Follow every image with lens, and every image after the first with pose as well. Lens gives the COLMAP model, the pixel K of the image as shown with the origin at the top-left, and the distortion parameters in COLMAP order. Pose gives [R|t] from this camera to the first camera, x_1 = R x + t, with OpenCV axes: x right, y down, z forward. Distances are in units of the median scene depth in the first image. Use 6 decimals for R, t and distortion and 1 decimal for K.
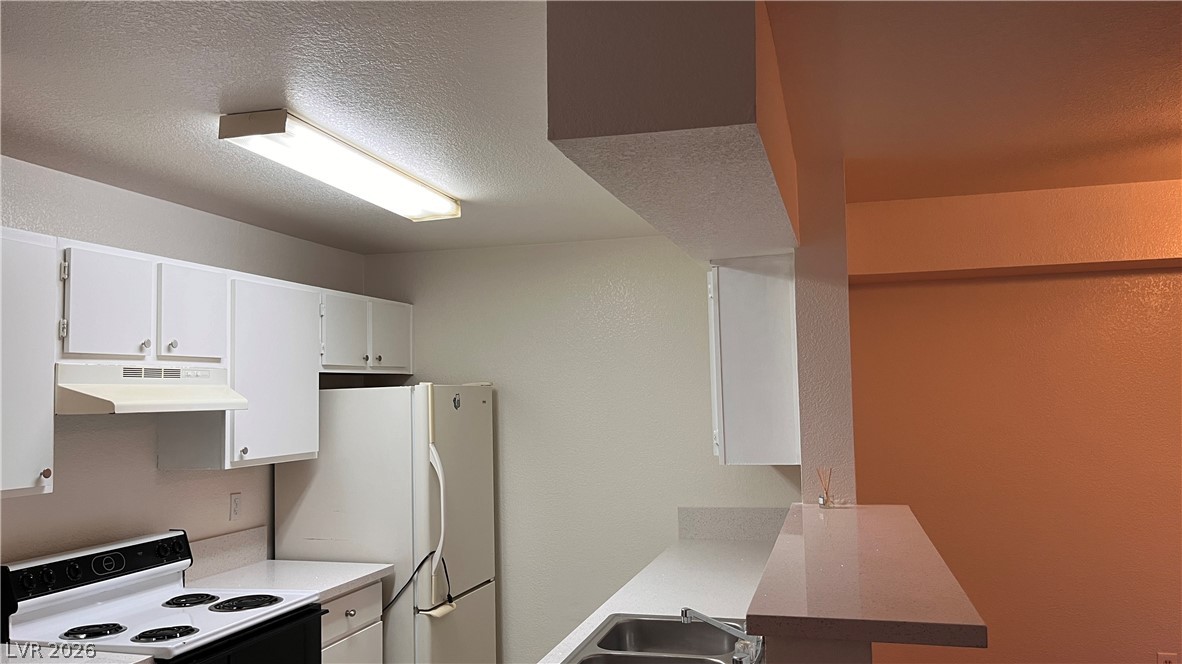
lens RADIAL K [[911.2, 0, 587.8], [0, 911.2, 339.6], [0, 0, 1]] dist [0.072087, -0.080283]
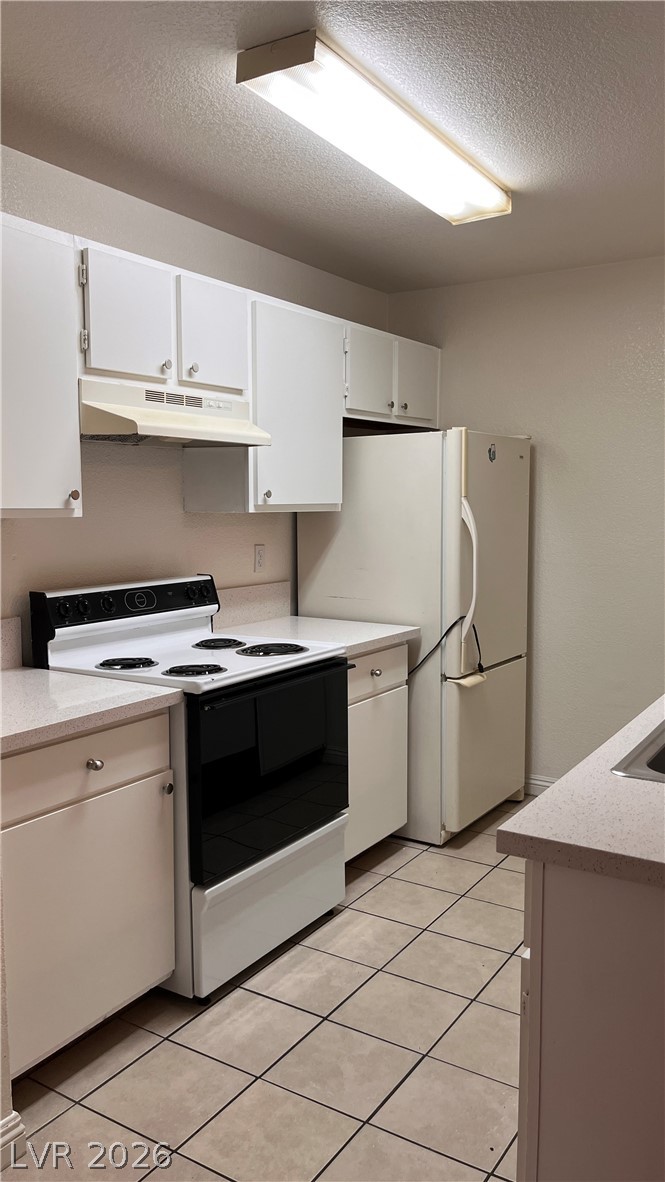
lens RADIAL K [[911.2, 0, 332.5], [0, 911.2, 591.0], [0, 0, 1]] dist [0.072087, -0.080283]
pose [[0.960366, 0.047483, -0.274667, -0.053147], [-0.002139, 0.986610, 0.163080, 0.068310], [0.278733, -0.156029, 0.947609, 0.130093]]
